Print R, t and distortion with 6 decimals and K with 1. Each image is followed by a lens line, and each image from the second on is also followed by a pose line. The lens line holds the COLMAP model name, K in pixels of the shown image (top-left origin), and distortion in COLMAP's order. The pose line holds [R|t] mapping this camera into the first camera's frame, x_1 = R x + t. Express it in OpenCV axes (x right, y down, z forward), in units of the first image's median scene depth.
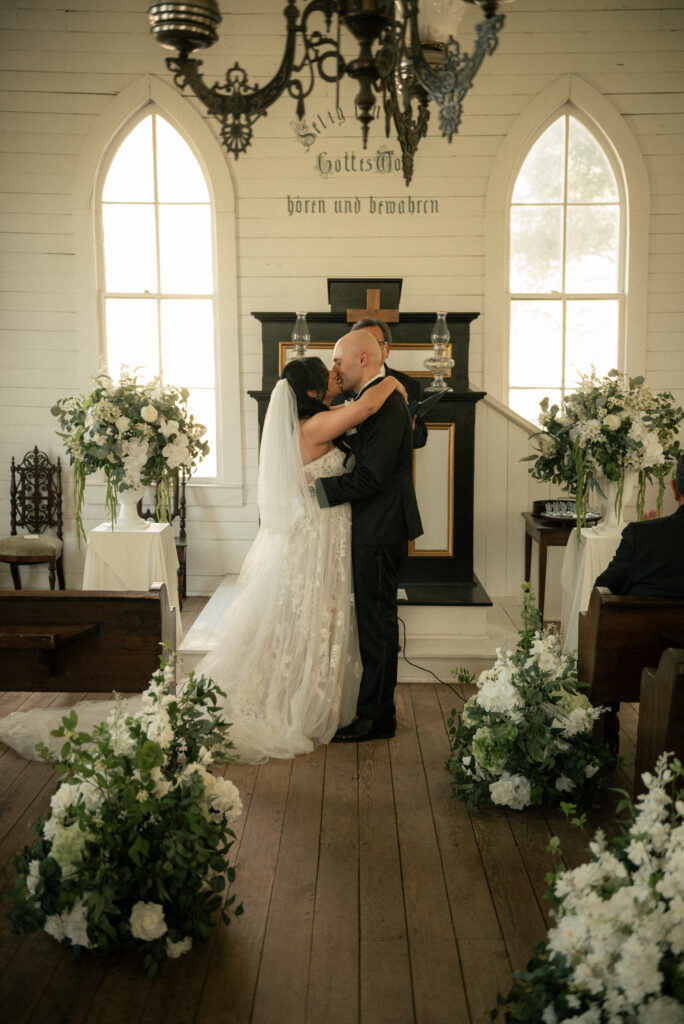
lens RADIAL K [[1118.1, 0, 361.7], [0, 1118.1, 508.0], [0, 0, 1]] dist [0.060697, 0.000000]
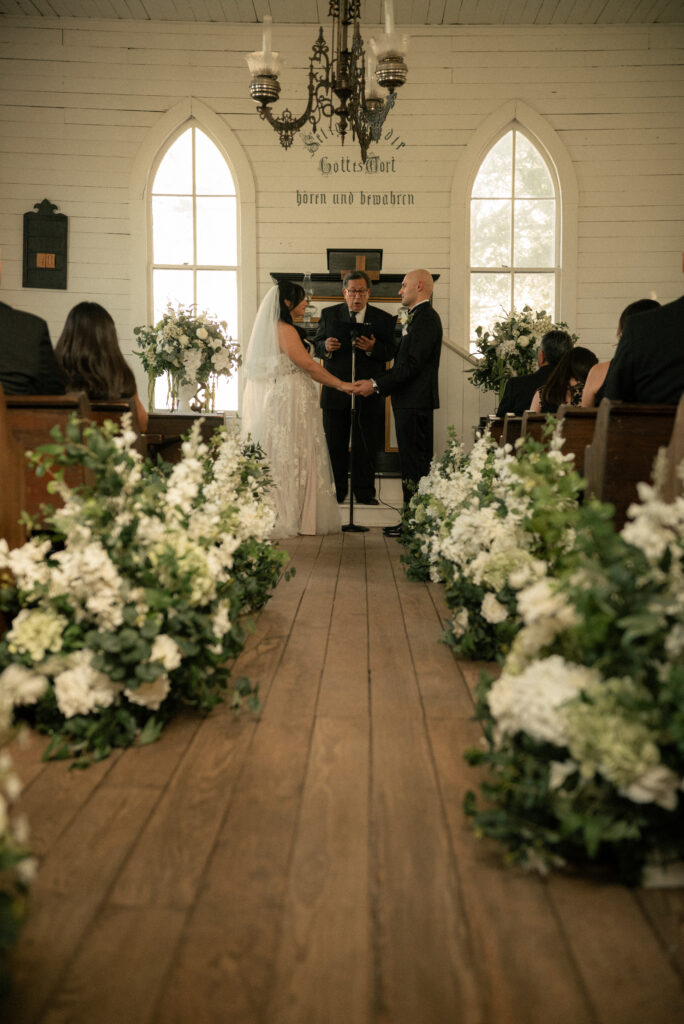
lens RADIAL K [[1327.7, 0, 363.1], [0, 1327.7, 508.1], [0, 0, 1]] dist [0.111098, 0.000000]
pose [[0.999966, 0.007427, -0.003445, 0.020945], [-0.007613, 0.998299, -0.057798, 0.201237], [0.003010, 0.057823, 0.998322, -0.588317]]
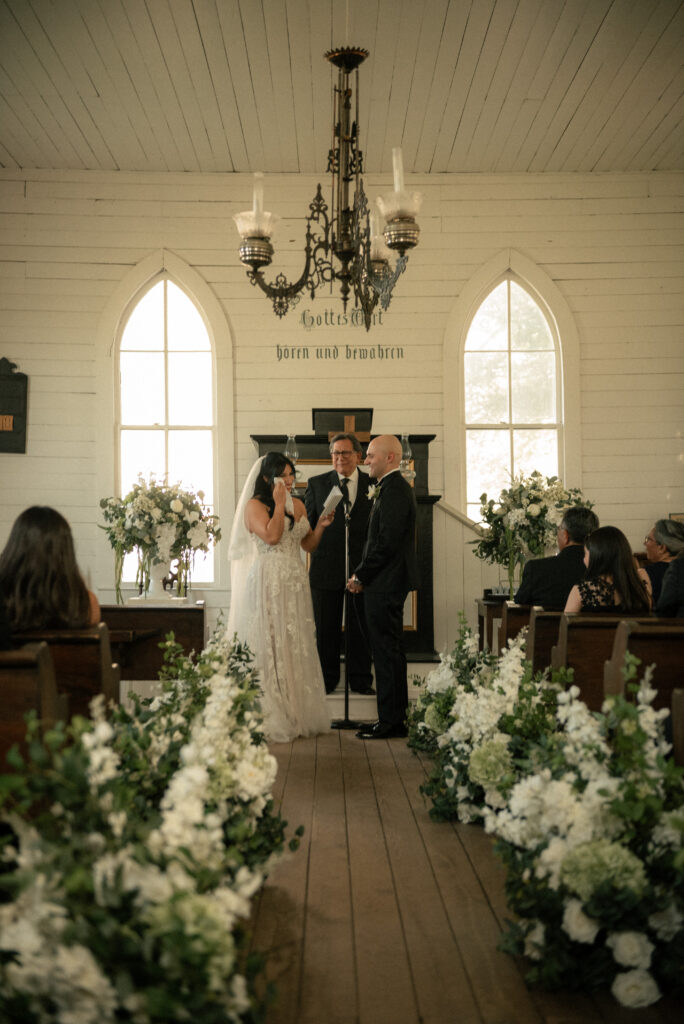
lens RADIAL K [[1366.6, 0, 362.0], [0, 1366.6, 500.1], [0, 0, 1]] dist [0.125130, 0.000000]
pose [[0.999796, -0.005574, 0.019438, -0.005684], [0.008678, 0.986505, -0.163499, 0.143677], [-0.018264, 0.163635, 0.986352, -0.476664]]
